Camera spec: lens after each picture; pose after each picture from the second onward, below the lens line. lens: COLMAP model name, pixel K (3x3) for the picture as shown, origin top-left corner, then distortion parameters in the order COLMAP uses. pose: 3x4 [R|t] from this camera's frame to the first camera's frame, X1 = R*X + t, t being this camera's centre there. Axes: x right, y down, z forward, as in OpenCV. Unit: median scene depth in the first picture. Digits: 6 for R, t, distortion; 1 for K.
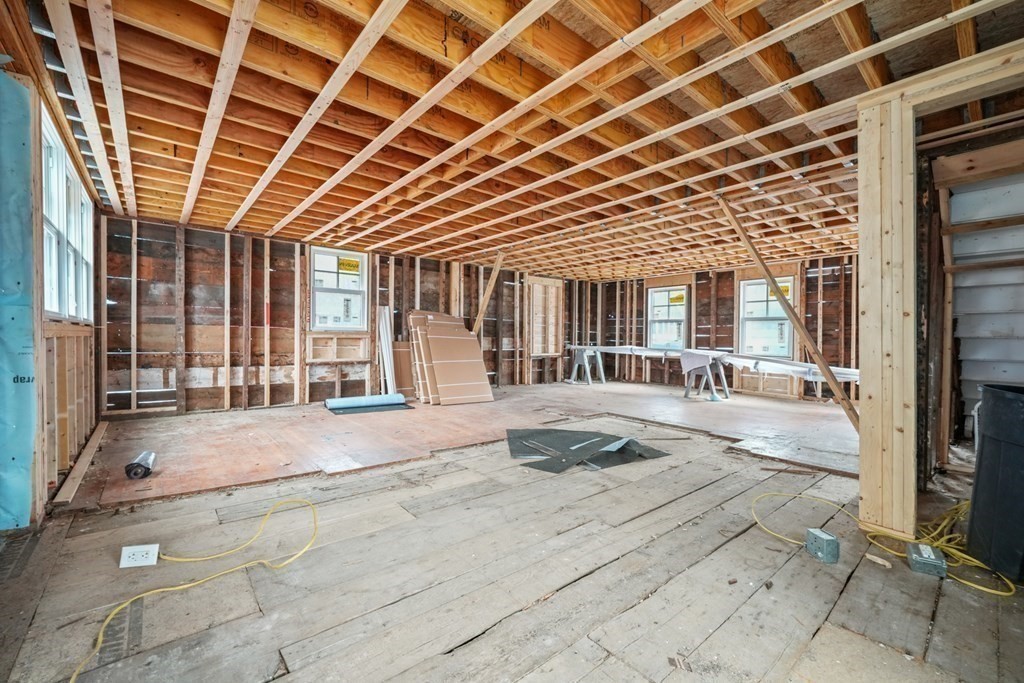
lens RADIAL K [[429.6, 0, 517.2], [0, 429.6, 349.0], [0, 0, 1]] dist [-0.001614, -0.000128]
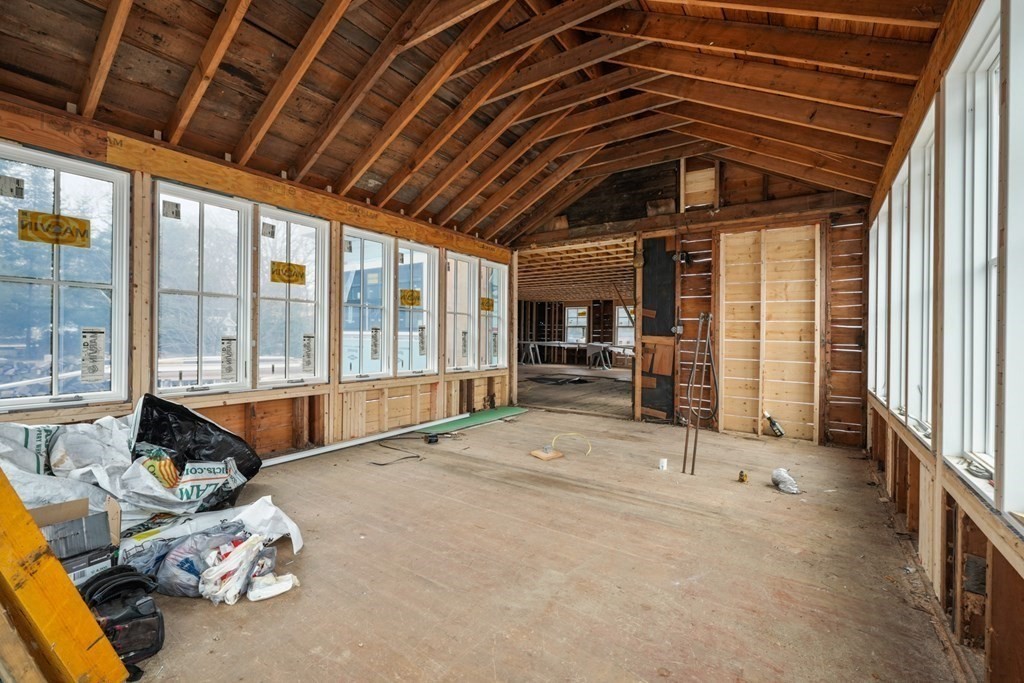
lens RADIAL K [[429.6, 0, 510.4], [0, 429.6, 340.6], [0, 0, 1]] dist [-0.001614, -0.000128]
pose [[0.968871, 0.003291, 0.247546, -0.359352], [0.000312, 0.999895, -0.014512, 0.015418], [-0.247568, 0.014138, 0.968767, -0.645511]]
